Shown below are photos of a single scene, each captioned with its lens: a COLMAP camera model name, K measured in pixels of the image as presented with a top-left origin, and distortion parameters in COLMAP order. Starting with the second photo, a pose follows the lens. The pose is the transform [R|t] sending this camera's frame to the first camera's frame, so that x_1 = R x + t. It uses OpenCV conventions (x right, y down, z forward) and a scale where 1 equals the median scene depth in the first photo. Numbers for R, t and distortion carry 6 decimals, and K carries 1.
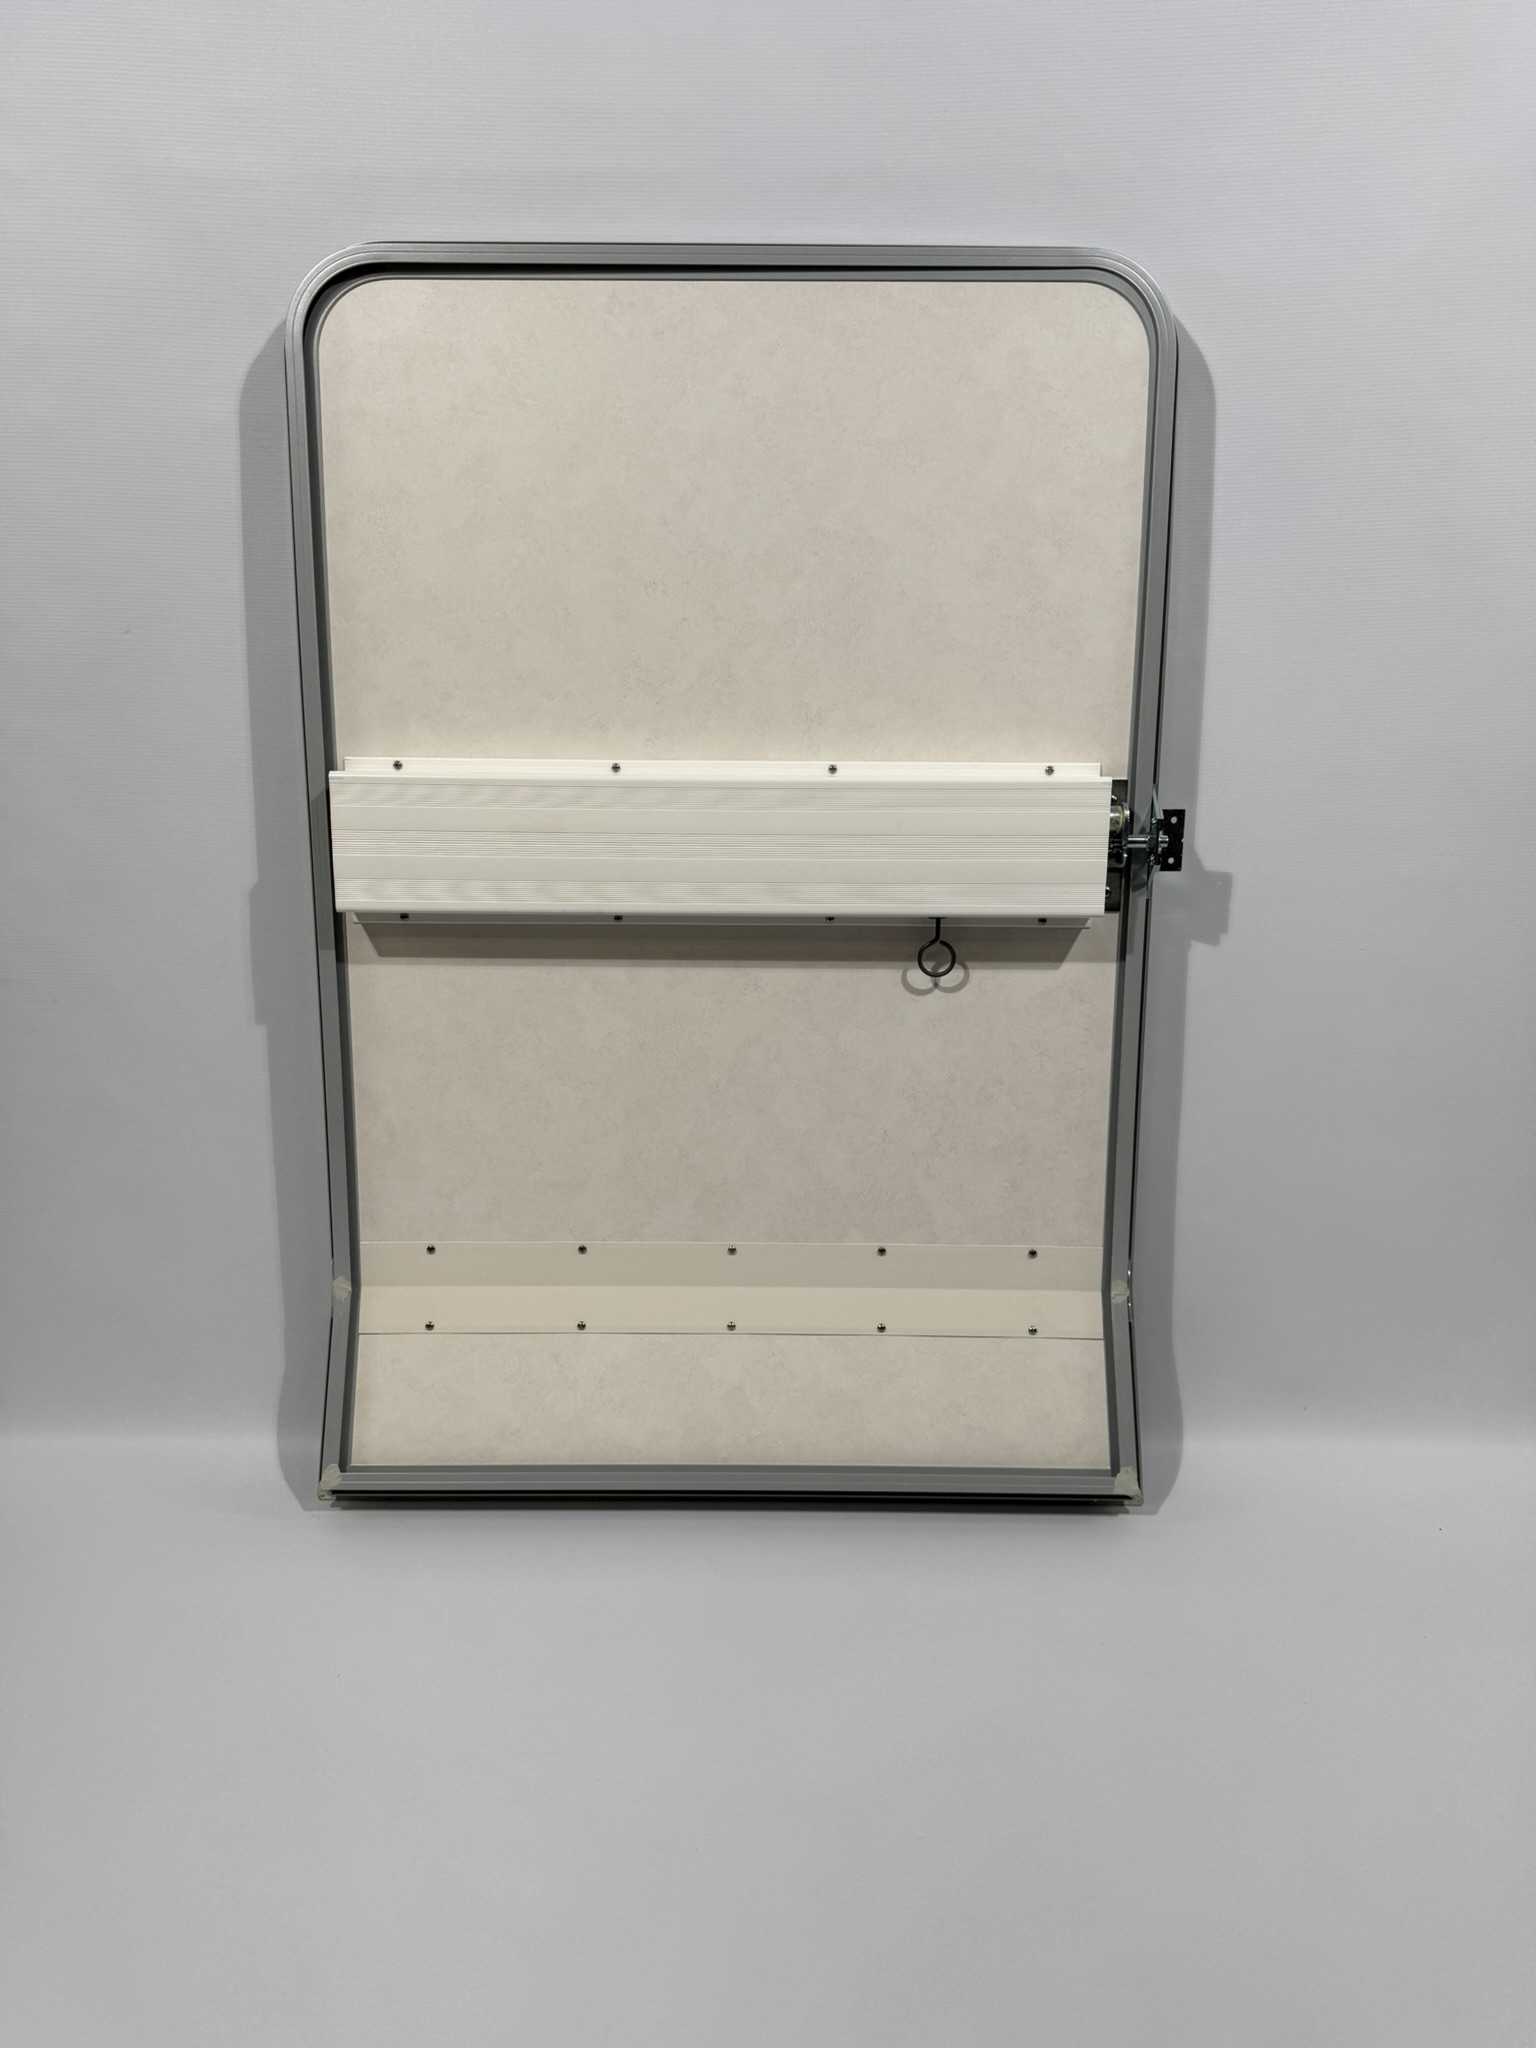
lens RADIAL K [[1452.1, 0, 768.0], [0, 1452.1, 1024.0], [0, 0, 1]] dist [0.110106, -0.243062]
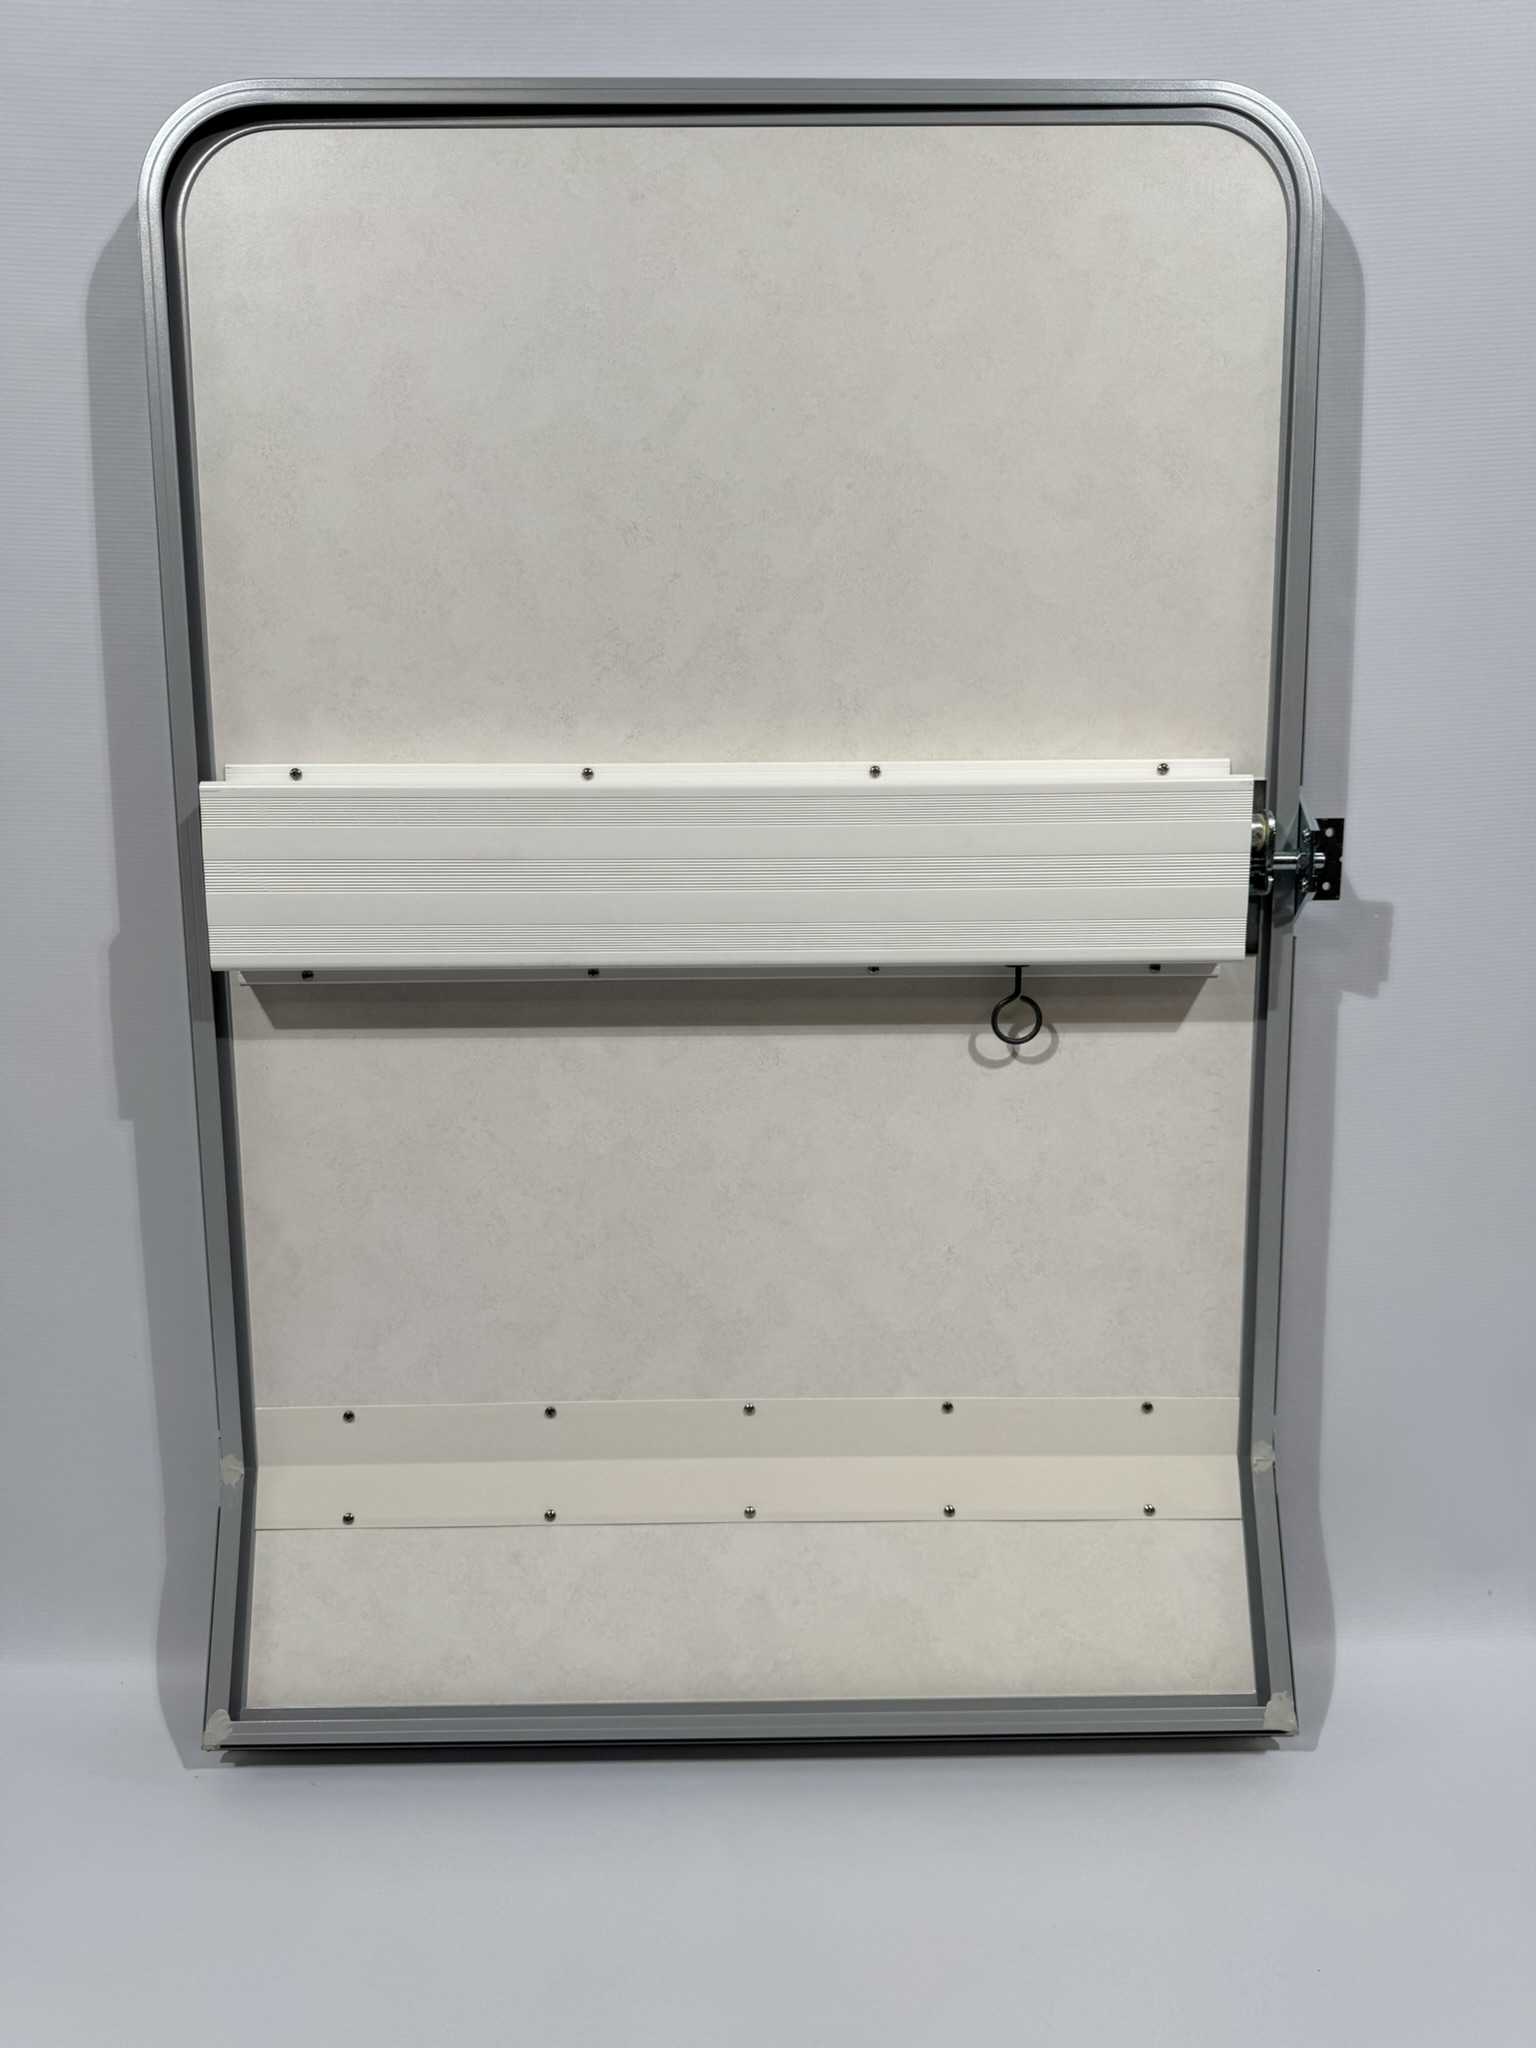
lens RADIAL K [[1452.1, 0, 768.0], [0, 1452.1, 1024.0], [0, 0, 1]] dist [0.110106, -0.243062]
pose [[0.999856, -0.015104, 0.007732, -0.018533], [0.015335, 0.999411, -0.030704, -0.021545], [-0.007264, 0.030818, 0.999499, 0.245511]]
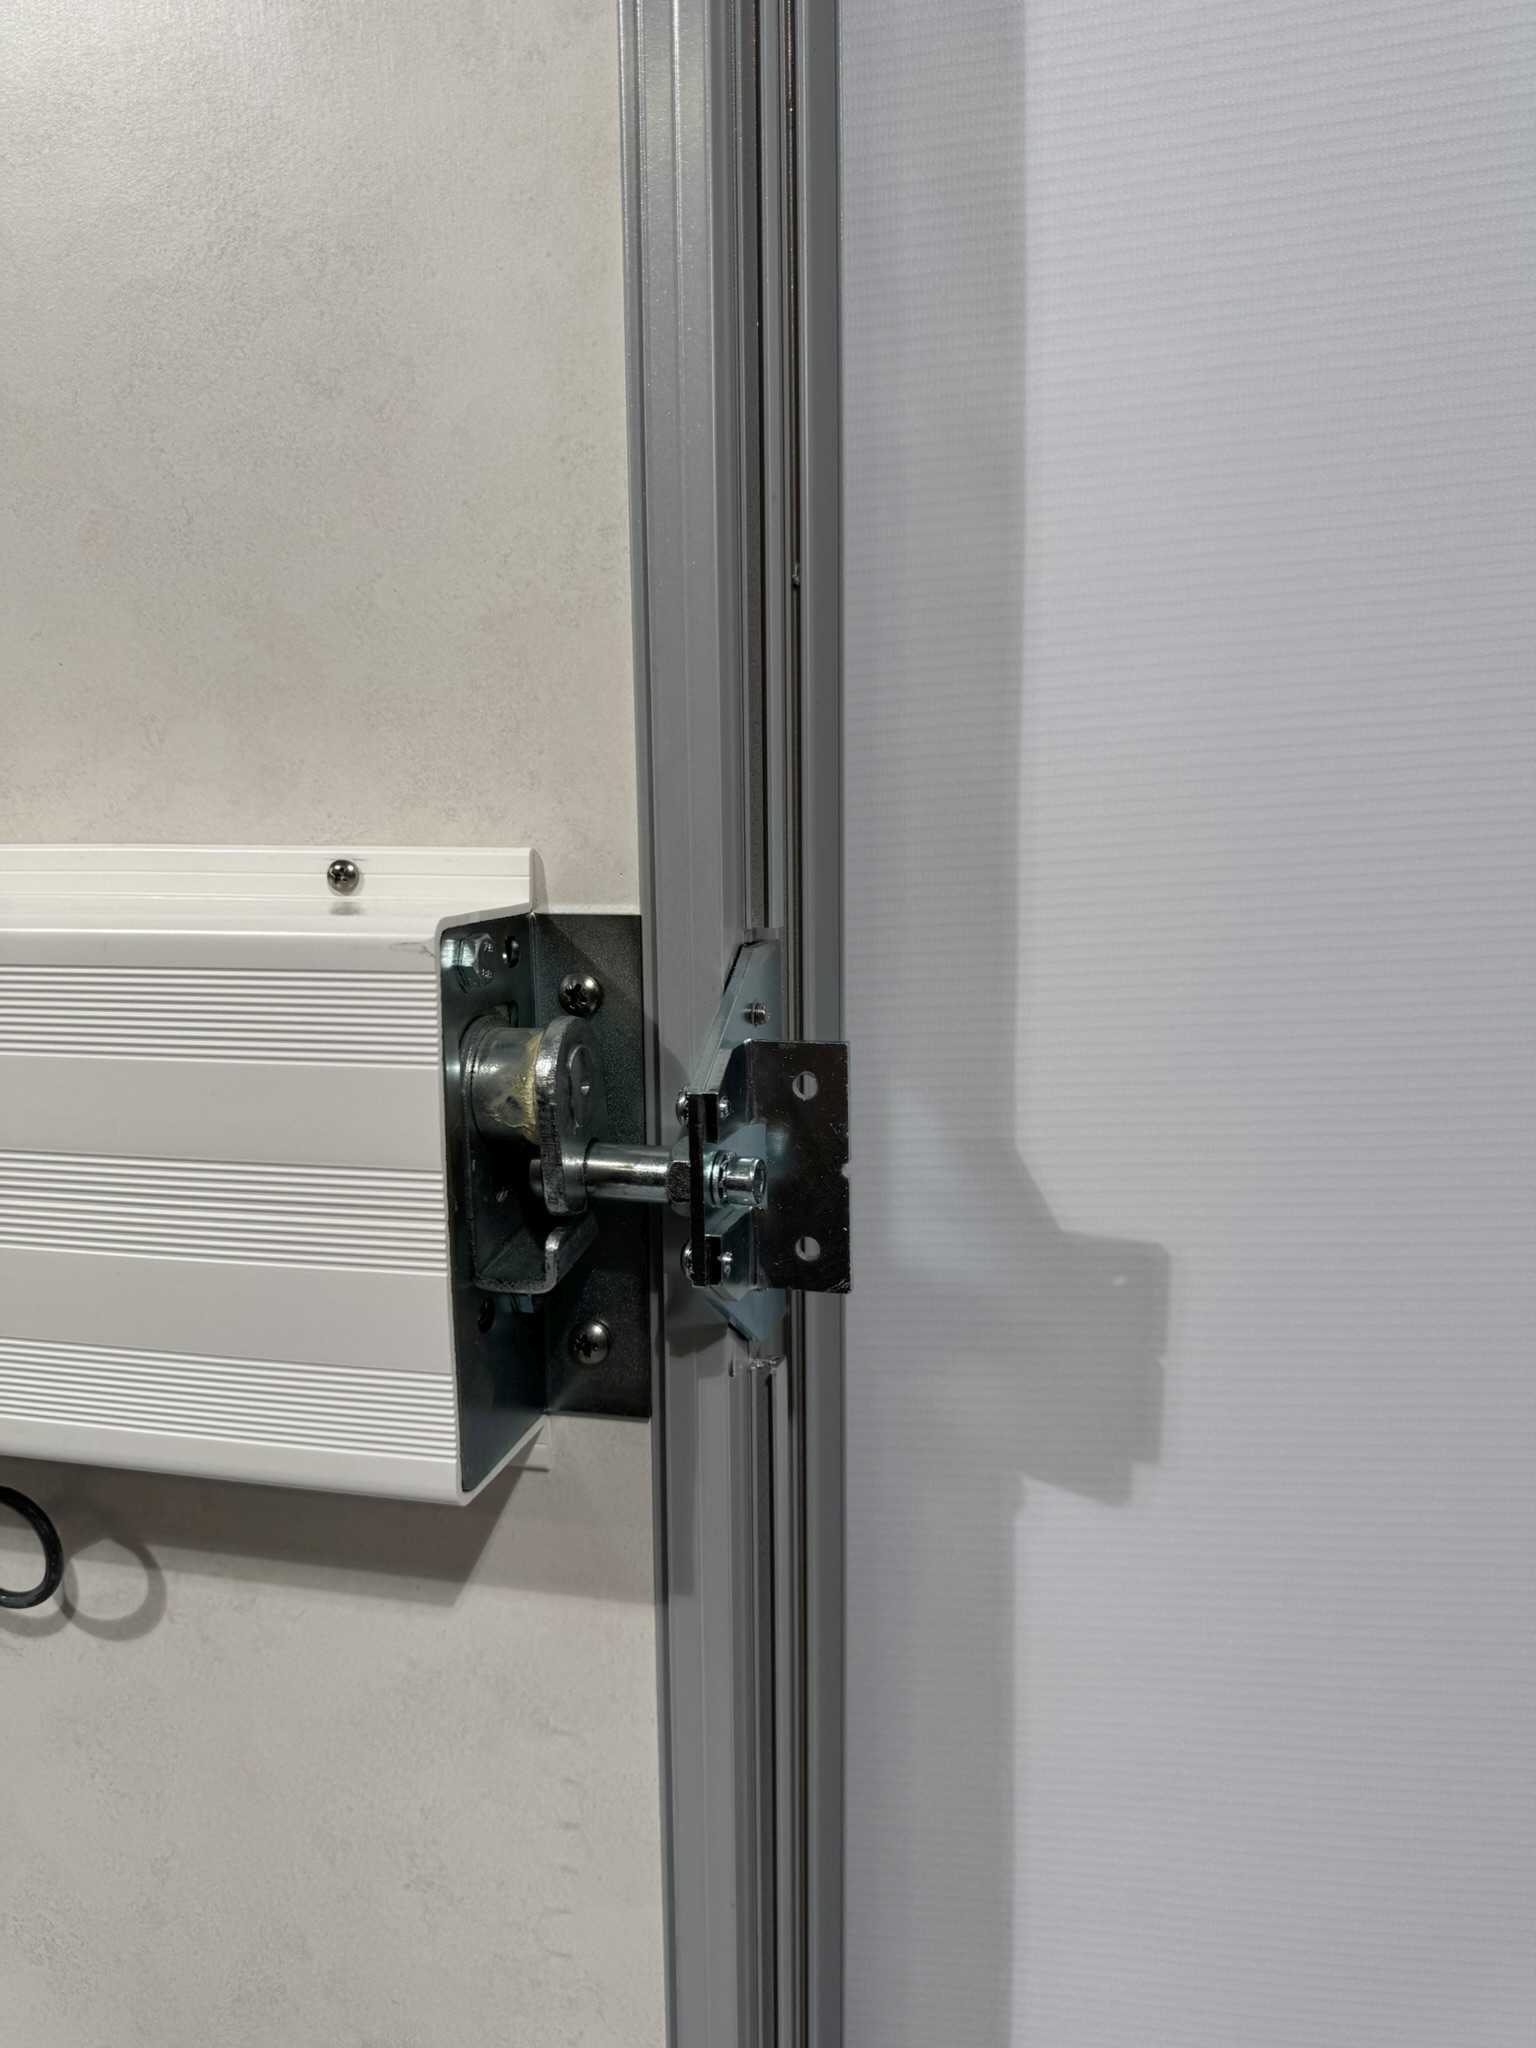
lens RADIAL K [[1452.1, 0, 768.0], [0, 1452.1, 1024.0], [0, 0, 1]] dist [0.110106, -0.243062]
pose [[0.975270, 0.019916, -0.220118, 0.316758], [-0.028014, 0.999038, -0.033733, -0.138539], [0.219235, 0.039065, 0.974890, 0.753138]]
